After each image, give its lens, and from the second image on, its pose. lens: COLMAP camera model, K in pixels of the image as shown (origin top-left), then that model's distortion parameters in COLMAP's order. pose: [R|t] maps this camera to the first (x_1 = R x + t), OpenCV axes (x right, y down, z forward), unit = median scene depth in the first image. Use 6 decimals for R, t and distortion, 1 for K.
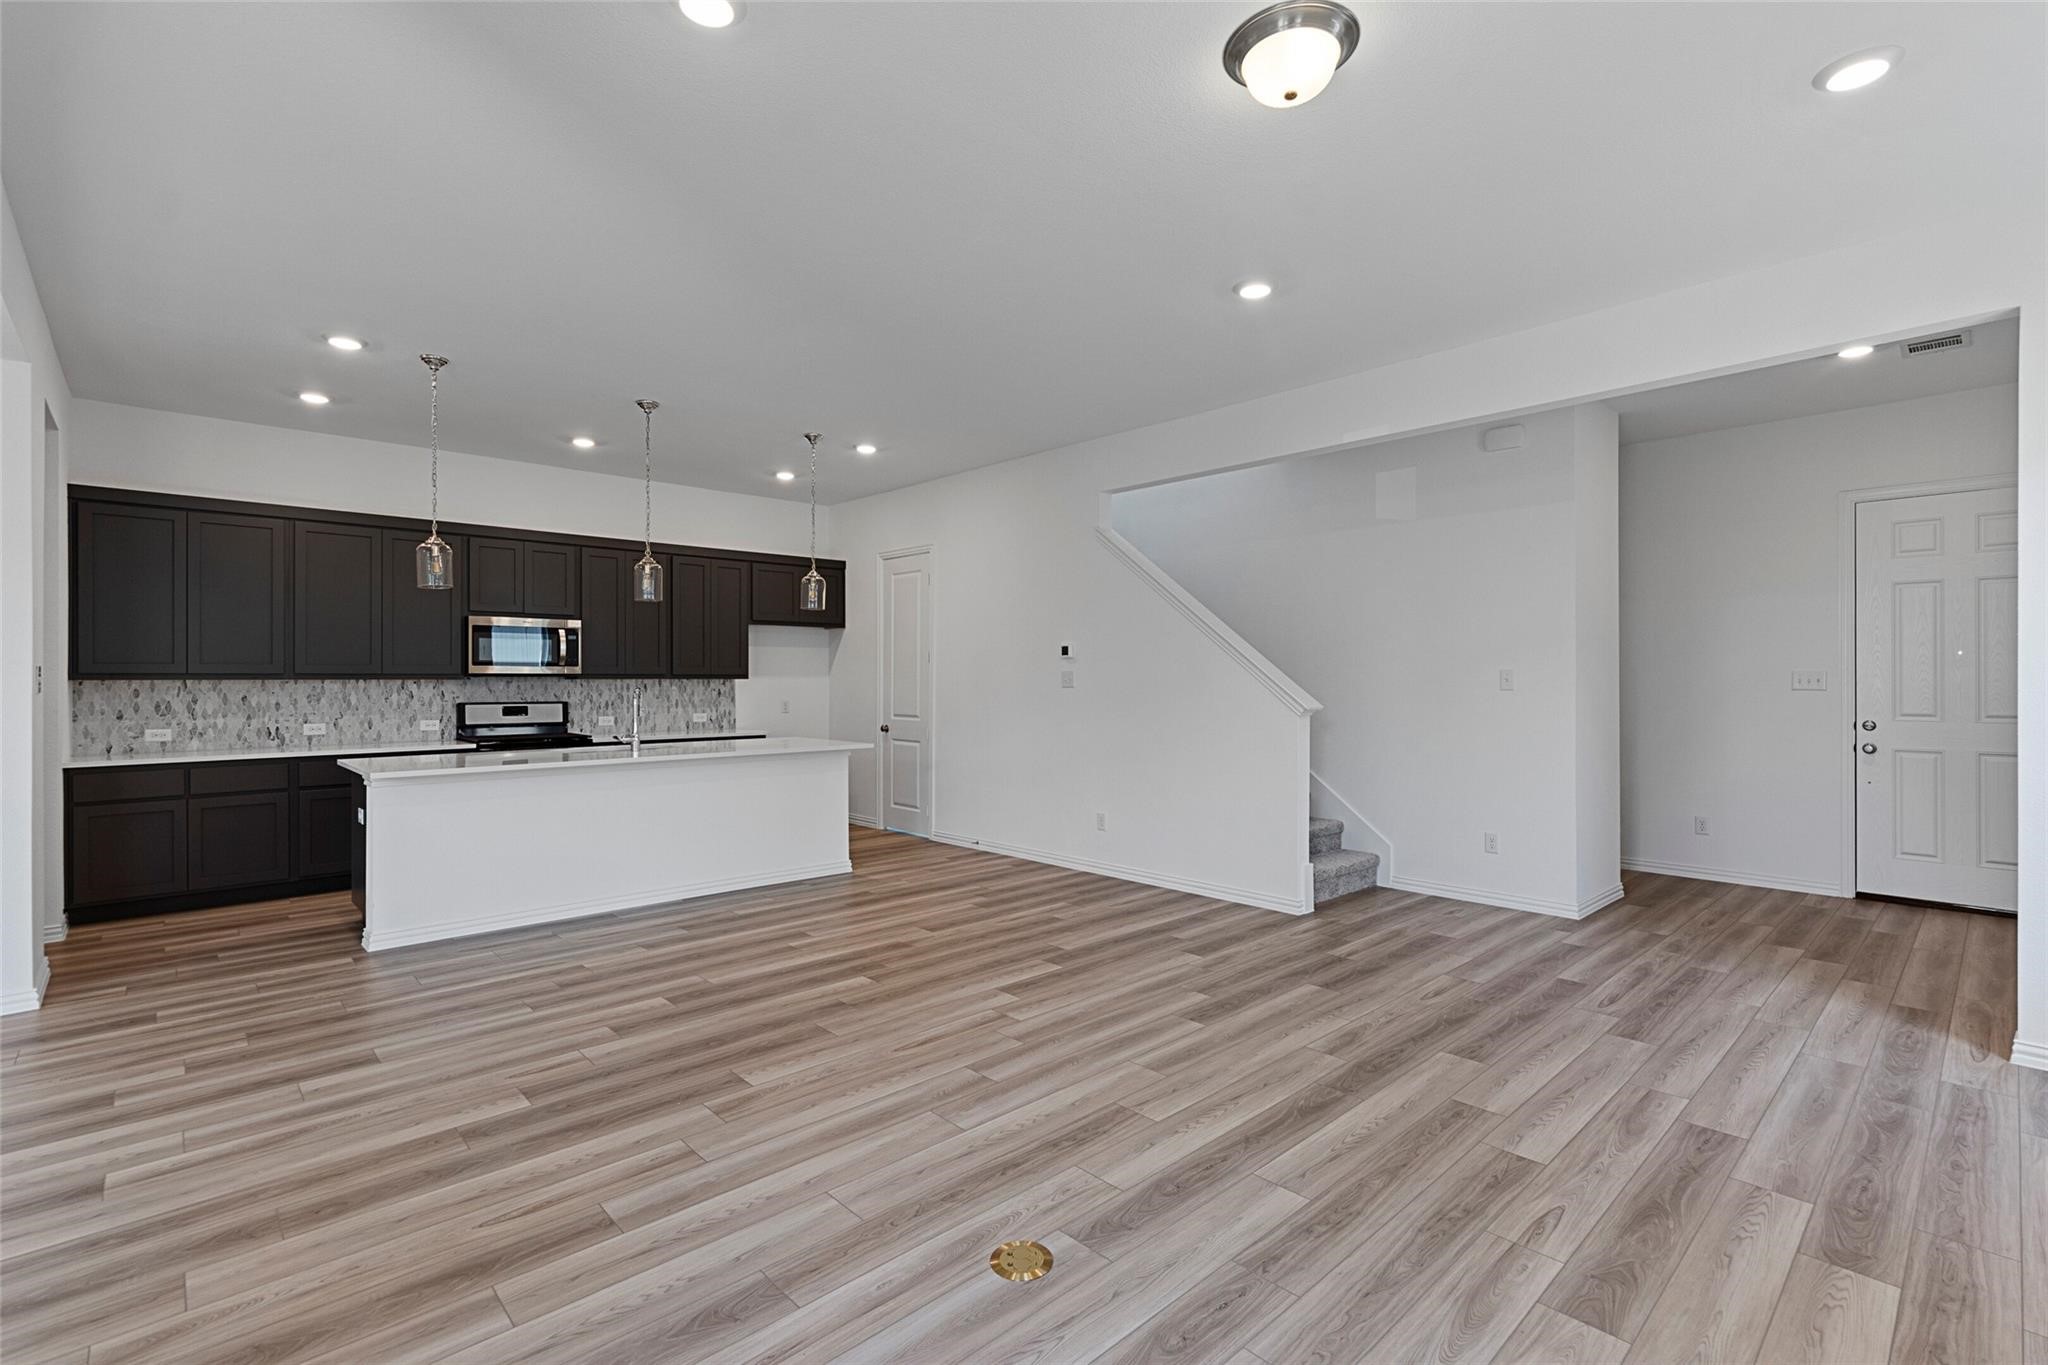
lens RADIAL K [[929.1, 0, 1031.2], [0, 929.1, 679.3], [0, 0, 1]] dist [0.005098, -0.000265]
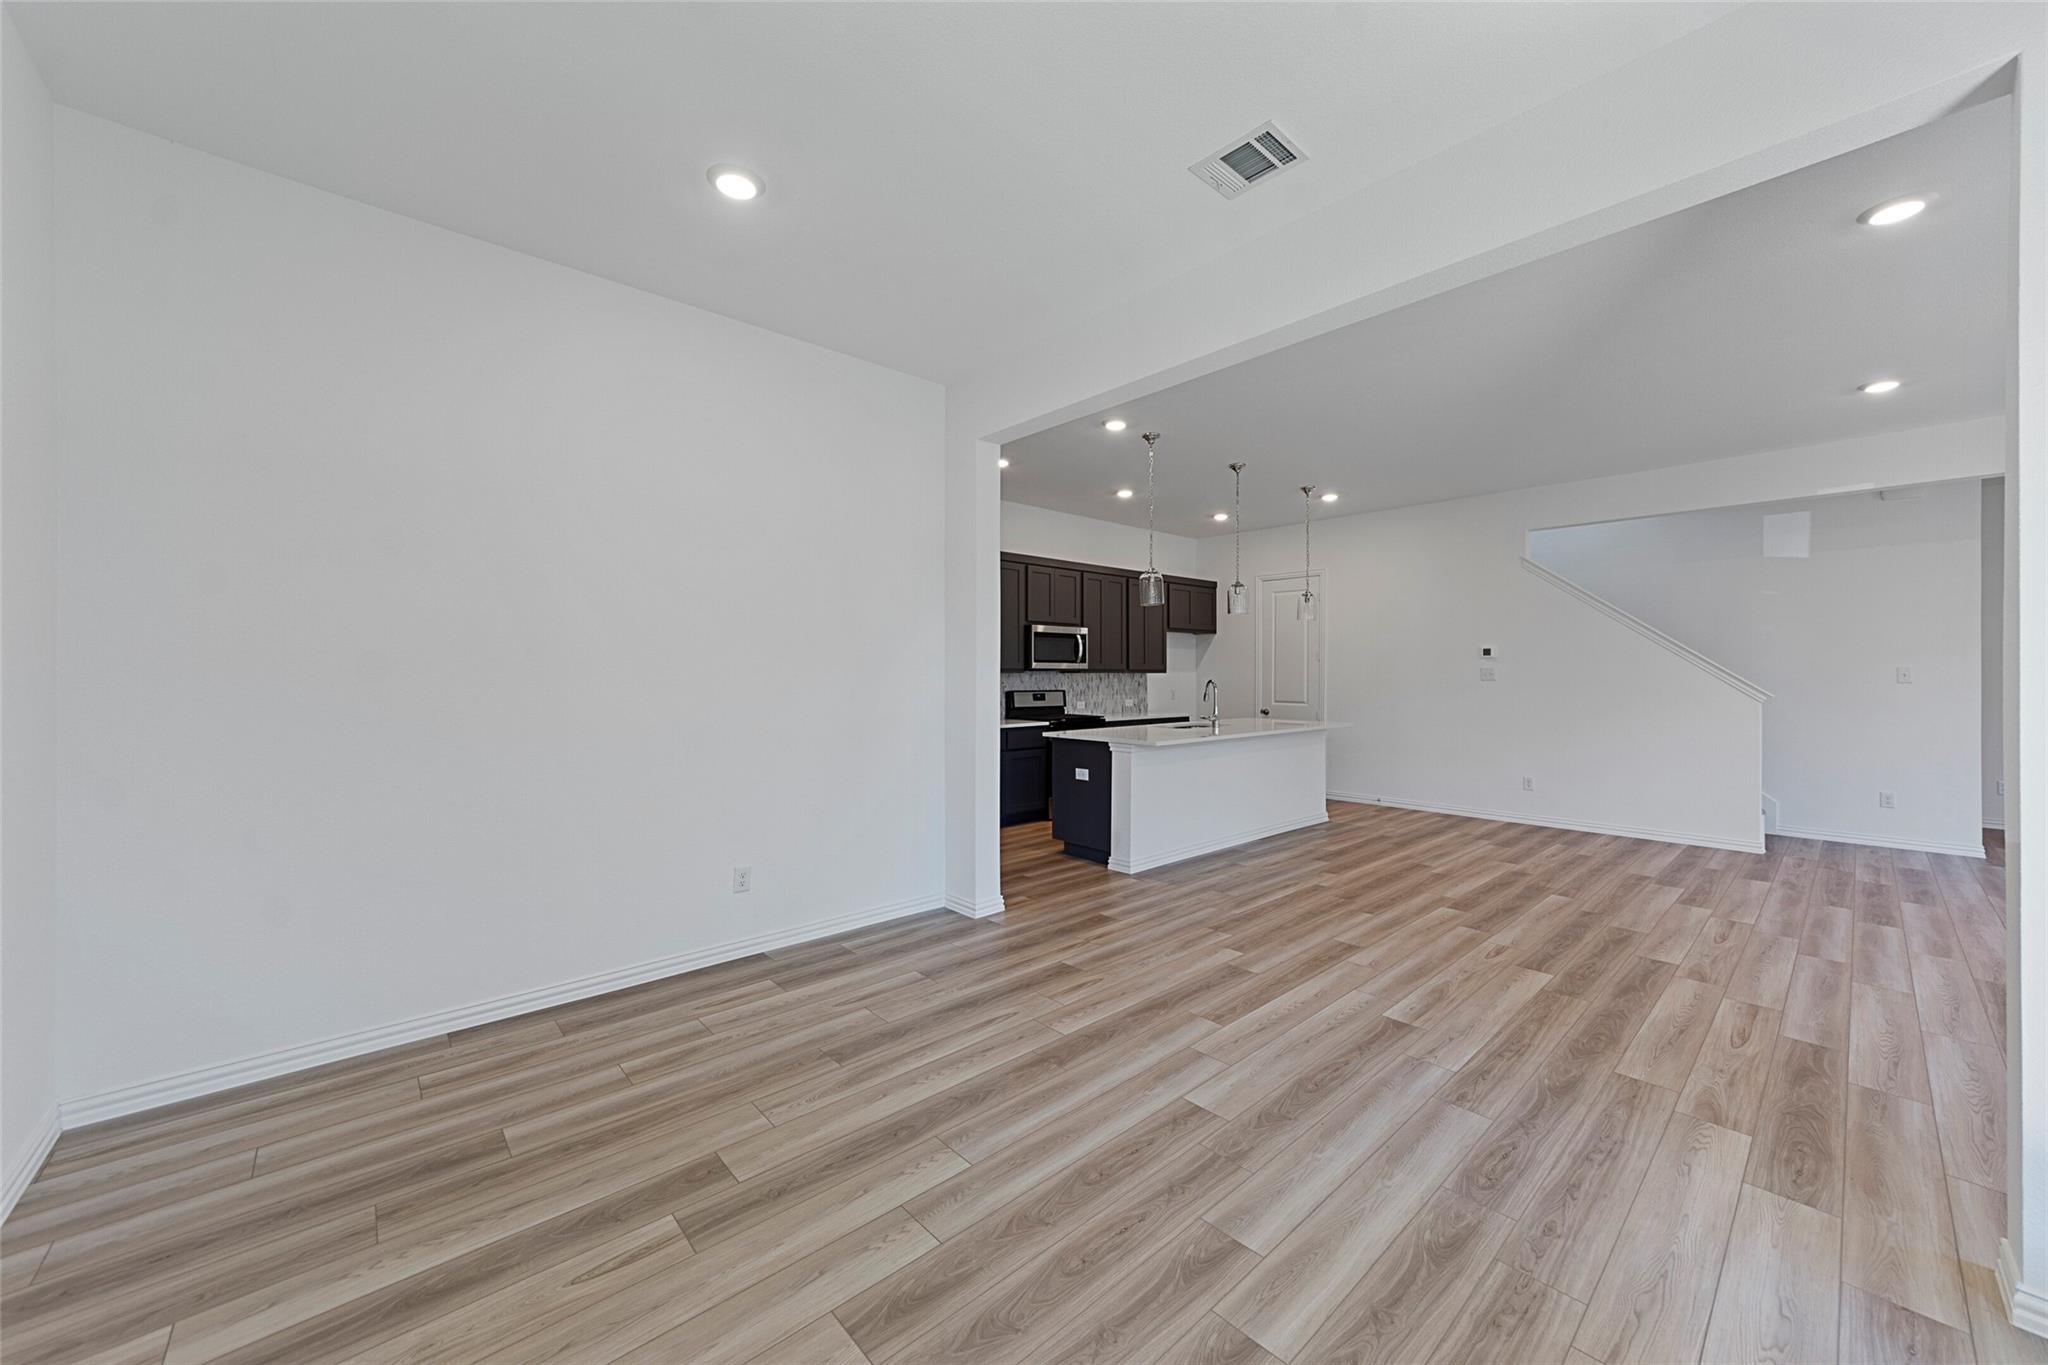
lens RADIAL K [[756.0, 0, 1037.2], [0, 756.0, 670.7], [0, 0, 1]] dist [-0.000470, -0.000220]
pose [[0.999910, 0.002899, -0.013089, -0.729304], [-0.002970, 0.999981, -0.005431, 0.003671], [0.013073, 0.005470, 0.999900, -0.085058]]
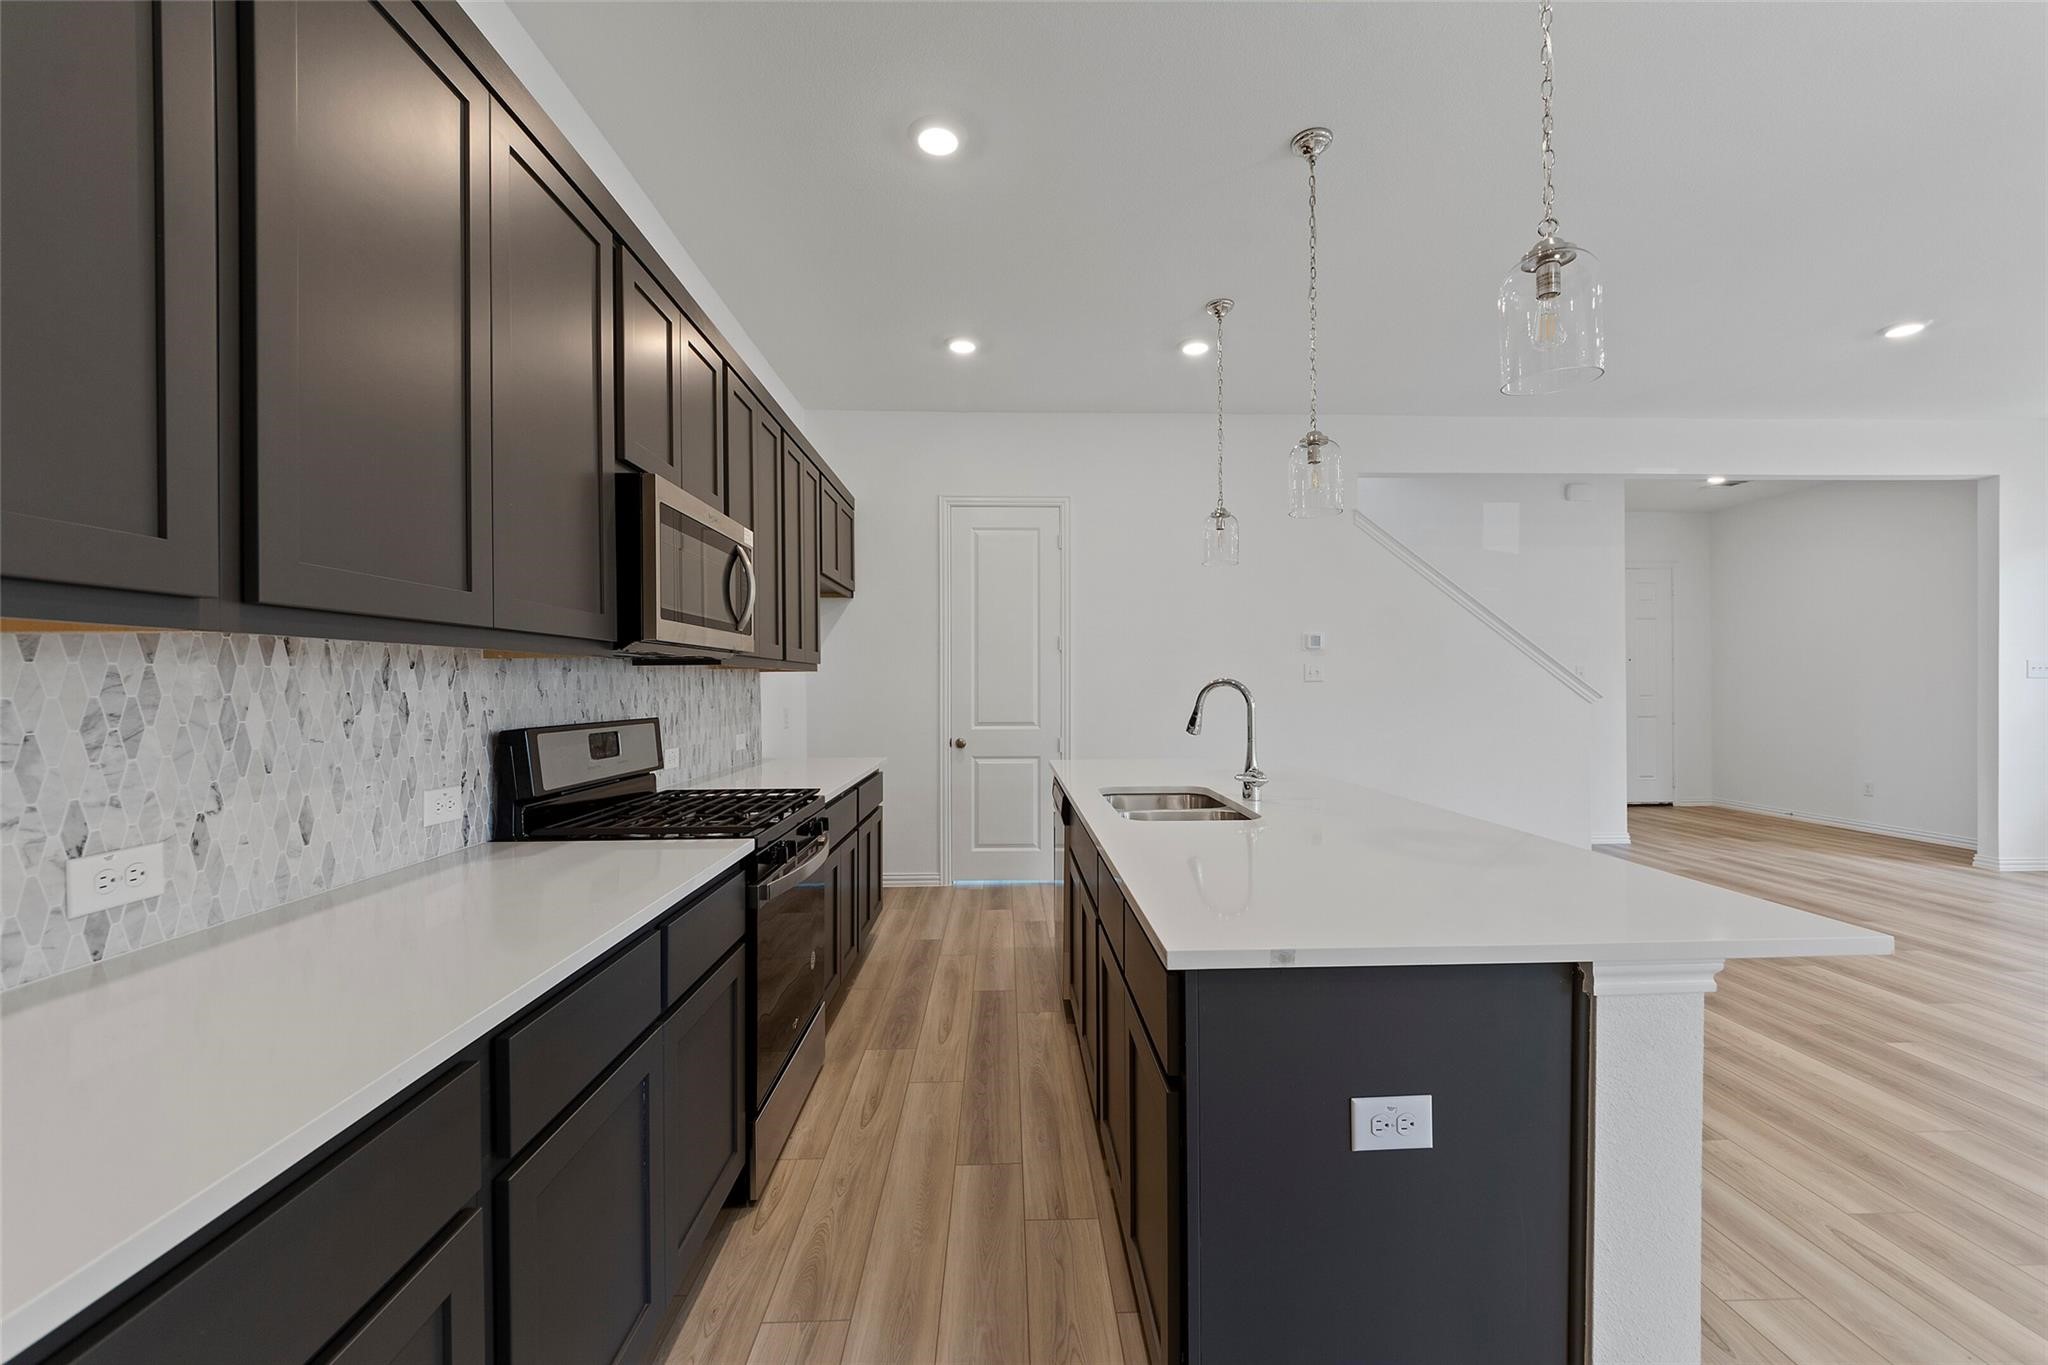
lens RADIAL K [[802.8, 0, 1035.2], [0, 802.8, 685.0], [0, 0, 1]] dist [-0.000602, 0.000014]
pose [[0.658072, -0.002383, 0.752951, -0.921991], [0.003768, 0.999993, -0.000129, 0.013397], [-0.752945, 0.002922, 0.658077, 0.873272]]
